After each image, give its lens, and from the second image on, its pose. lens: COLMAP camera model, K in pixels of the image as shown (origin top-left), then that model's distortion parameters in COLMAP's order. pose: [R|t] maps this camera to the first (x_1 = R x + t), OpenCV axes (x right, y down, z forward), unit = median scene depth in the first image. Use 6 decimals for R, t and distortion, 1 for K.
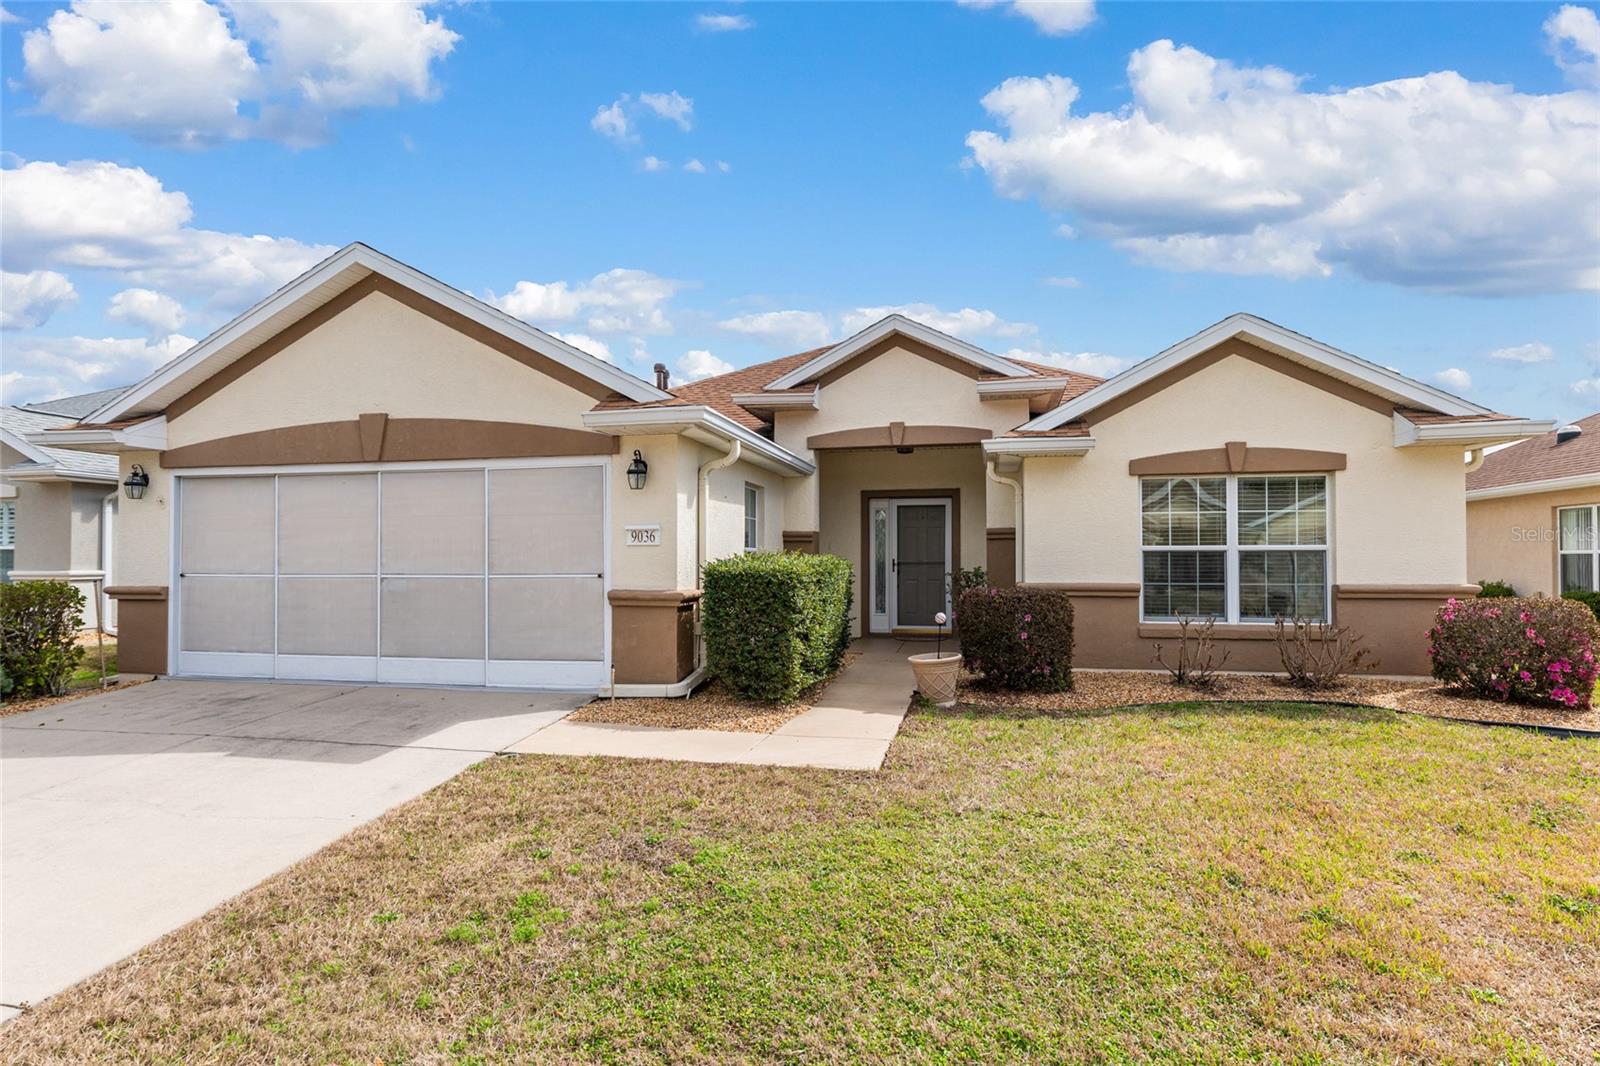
lens RADIAL K [[881.0, 0, 798.3], [0, 881.0, 540.5], [0, 0, 1]] dist [0.000299, -0.000269]
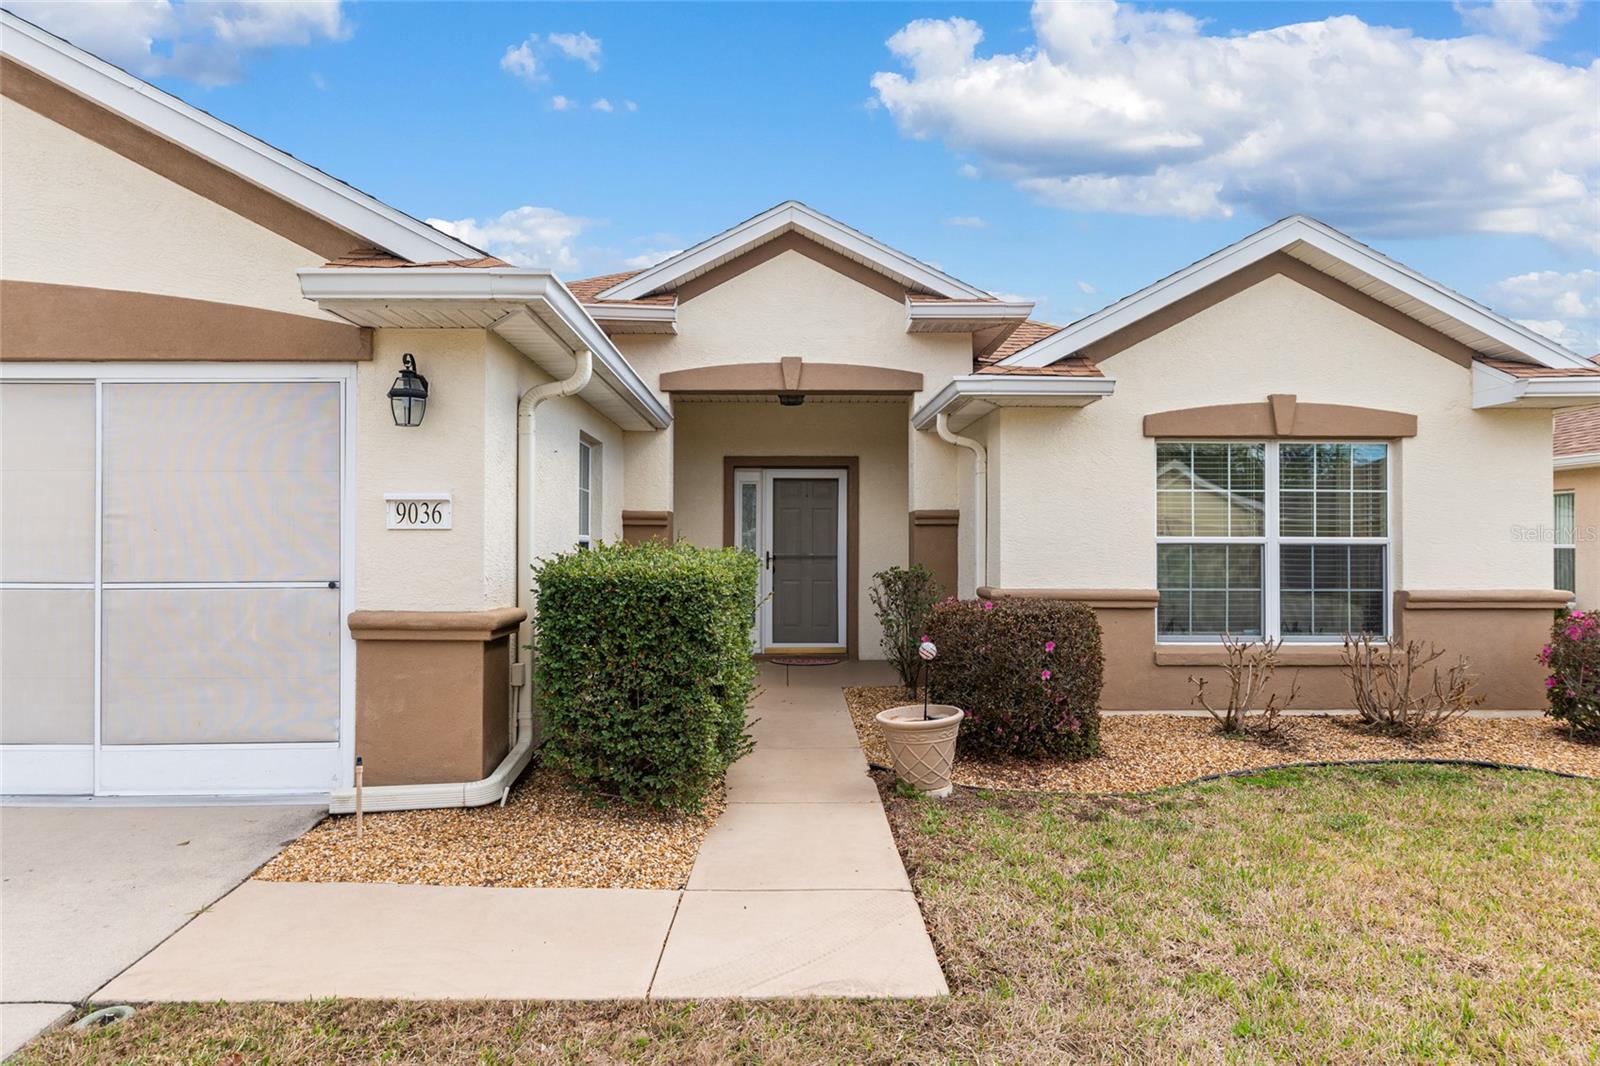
lens RADIAL K [[973.1, 0, 800.0], [0, 973.1, 533.0], [0, 0, 1]] dist [-0.002659, -0.000337]
pose [[0.972869, 0.008394, 0.231205, -0.074443], [-0.009713, 0.999942, 0.004571, 0.002466], [-0.231154, -0.006693, 0.972894, 0.311105]]
